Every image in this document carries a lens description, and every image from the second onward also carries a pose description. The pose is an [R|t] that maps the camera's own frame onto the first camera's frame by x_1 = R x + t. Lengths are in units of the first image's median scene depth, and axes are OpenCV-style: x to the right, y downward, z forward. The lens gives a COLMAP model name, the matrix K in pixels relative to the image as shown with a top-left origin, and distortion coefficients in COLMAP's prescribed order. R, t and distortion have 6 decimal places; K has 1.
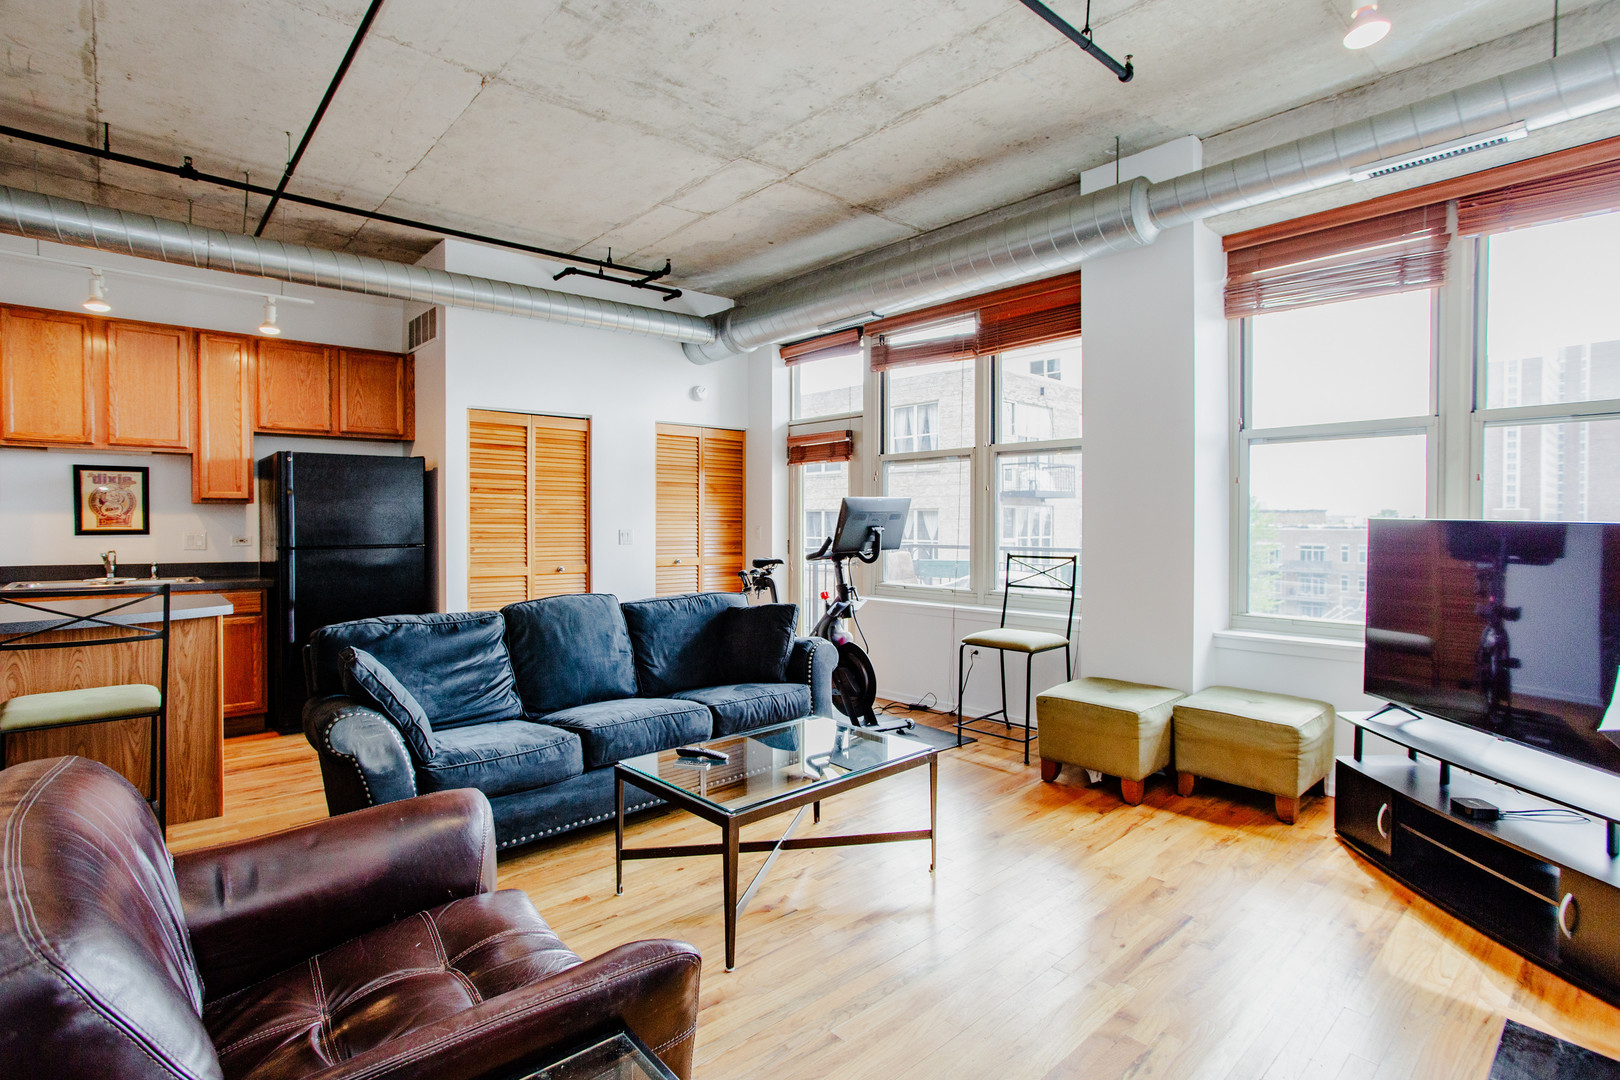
lens RADIAL K [[785.0, 0, 806.0], [0, 785.0, 533.2], [0, 0, 1]] dist [-0.050597, 0.030499]
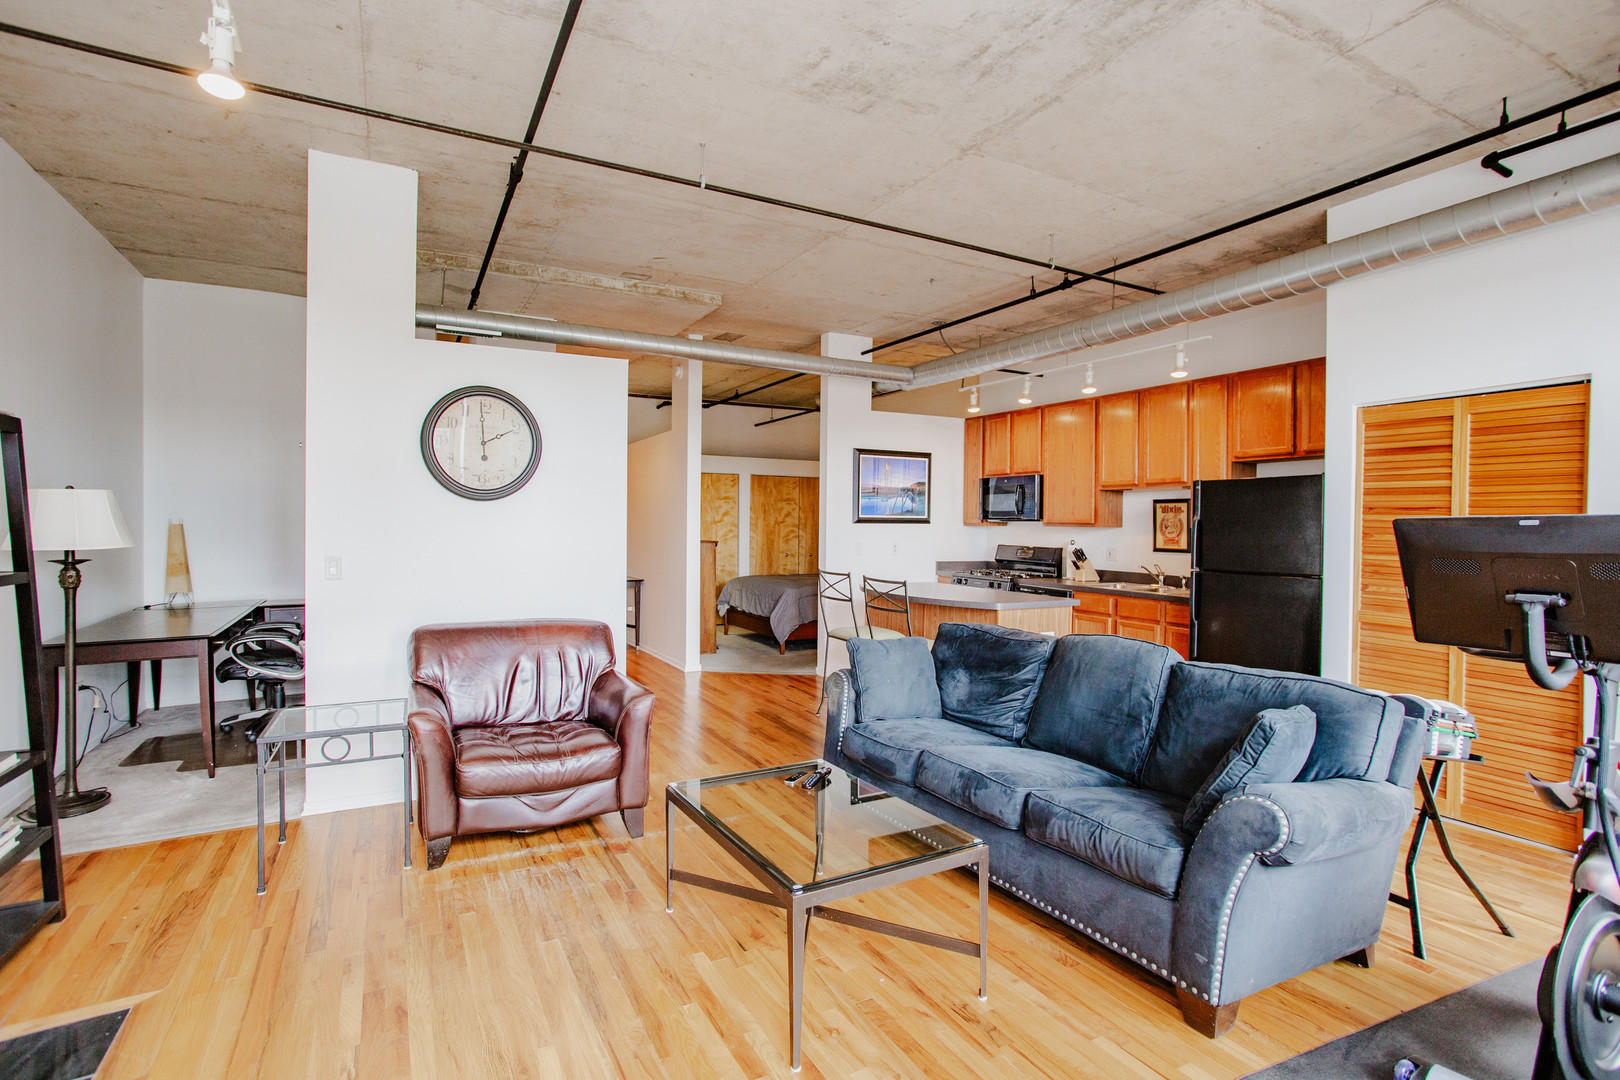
lens RADIAL K [[785.0, 0, 806.0], [0, 785.0, 533.2], [0, 0, 1]] dist [-0.050597, 0.030499]
pose [[-0.245451, 0.006959, -0.969384, 0.500720], [-0.030209, 0.999434, 0.014823, -0.030406], [0.968938, 0.032922, -0.245102, 0.713410]]
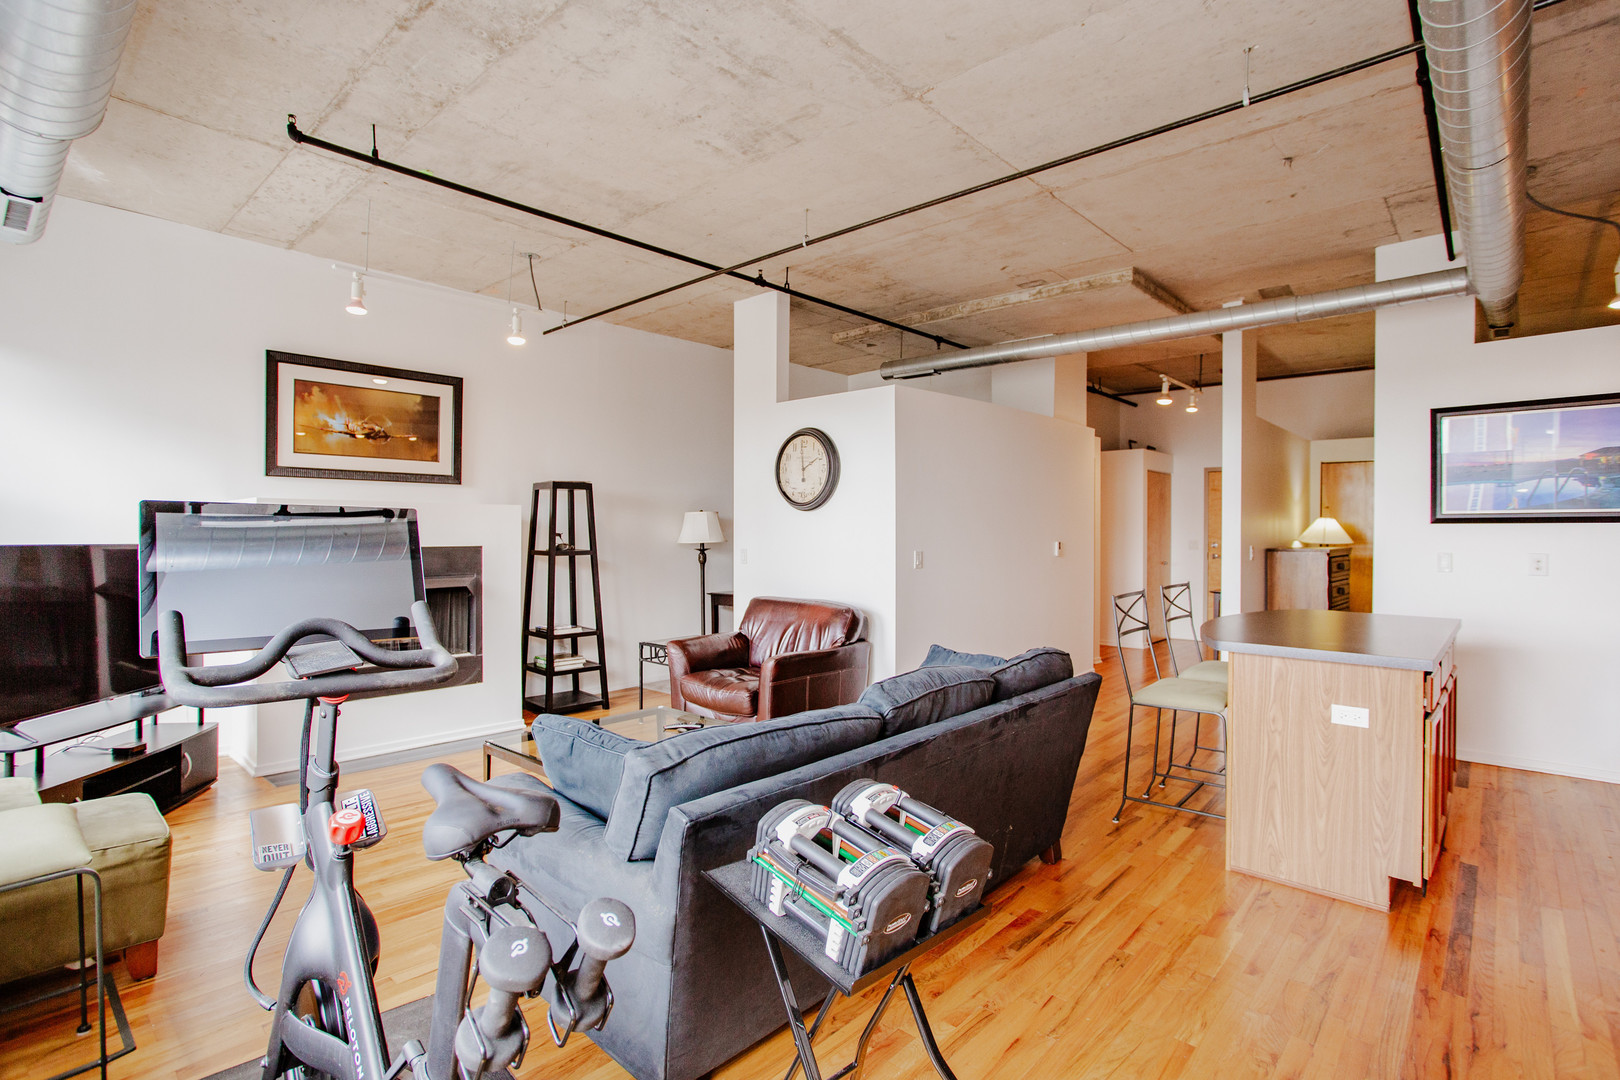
lens RADIAL K [[785.0, 0, 806.0], [0, 785.0, 533.2], [0, 0, 1]] dist [-0.050597, 0.030499]
pose [[-0.996304, -0.001067, -0.085891, -0.126828], [-0.003430, 0.999620, 0.027368, -0.042304], [0.085829, 0.027562, -0.995929, 1.328988]]
